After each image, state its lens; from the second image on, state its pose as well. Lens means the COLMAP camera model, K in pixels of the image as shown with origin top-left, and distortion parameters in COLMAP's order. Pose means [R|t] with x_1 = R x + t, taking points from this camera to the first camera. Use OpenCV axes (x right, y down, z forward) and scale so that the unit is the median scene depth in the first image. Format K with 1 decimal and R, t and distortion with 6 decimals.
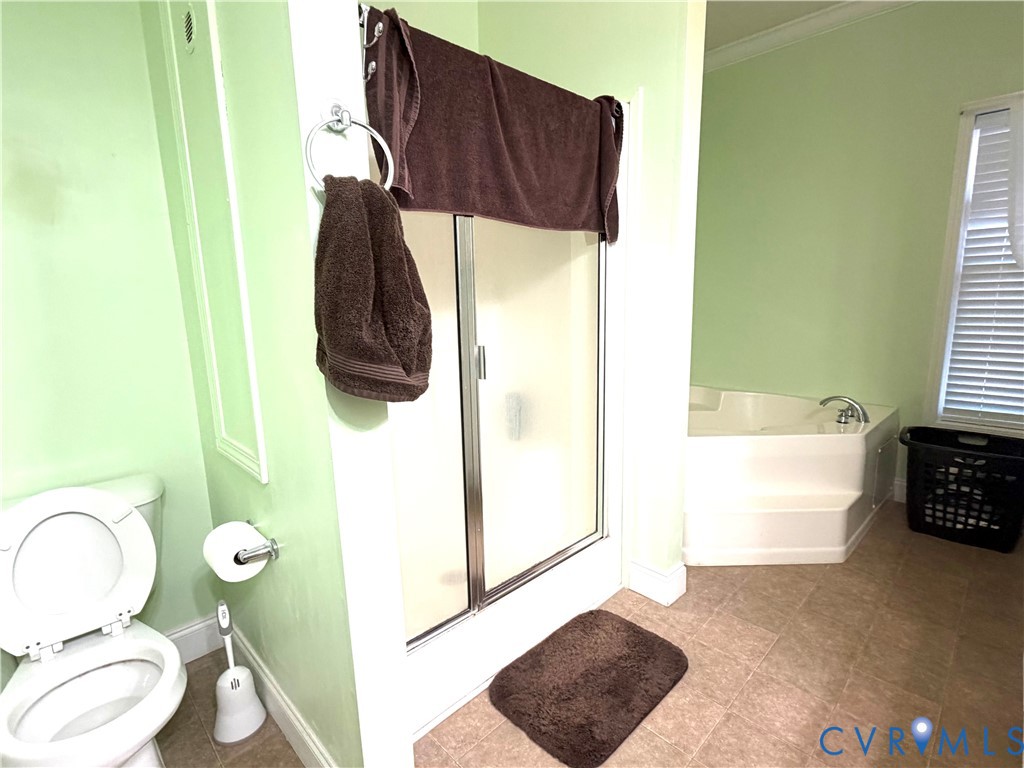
lens RADIAL K [[503.7, 0, 512.9], [0, 503.7, 383.2], [0, 0, 1]] dist [-0.000164, -0.000359]
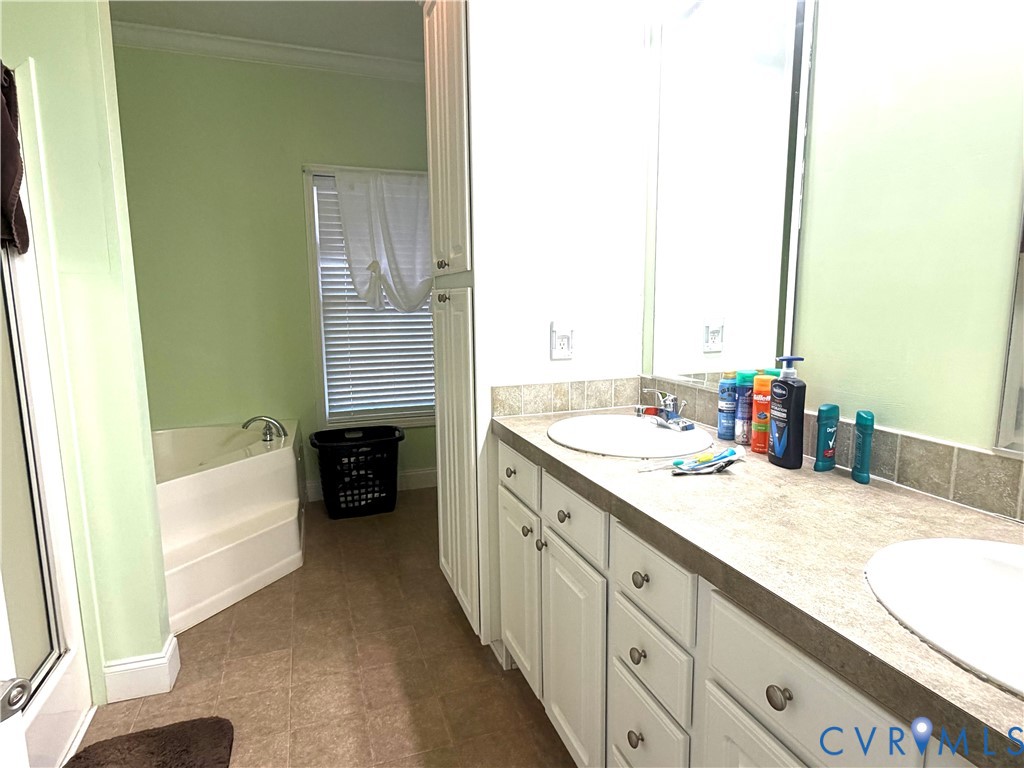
lens RADIAL K [[579.4, 0, 513.4], [0, 579.4, 384.9], [0, 0, 1]] dist [-0.000590, -0.001112]
pose [[0.418856, -0.107514, 0.901665, -0.231814], [0.159583, 0.986227, 0.043465, -0.007999], [-0.893920, 0.125685, 0.430244, 0.011071]]
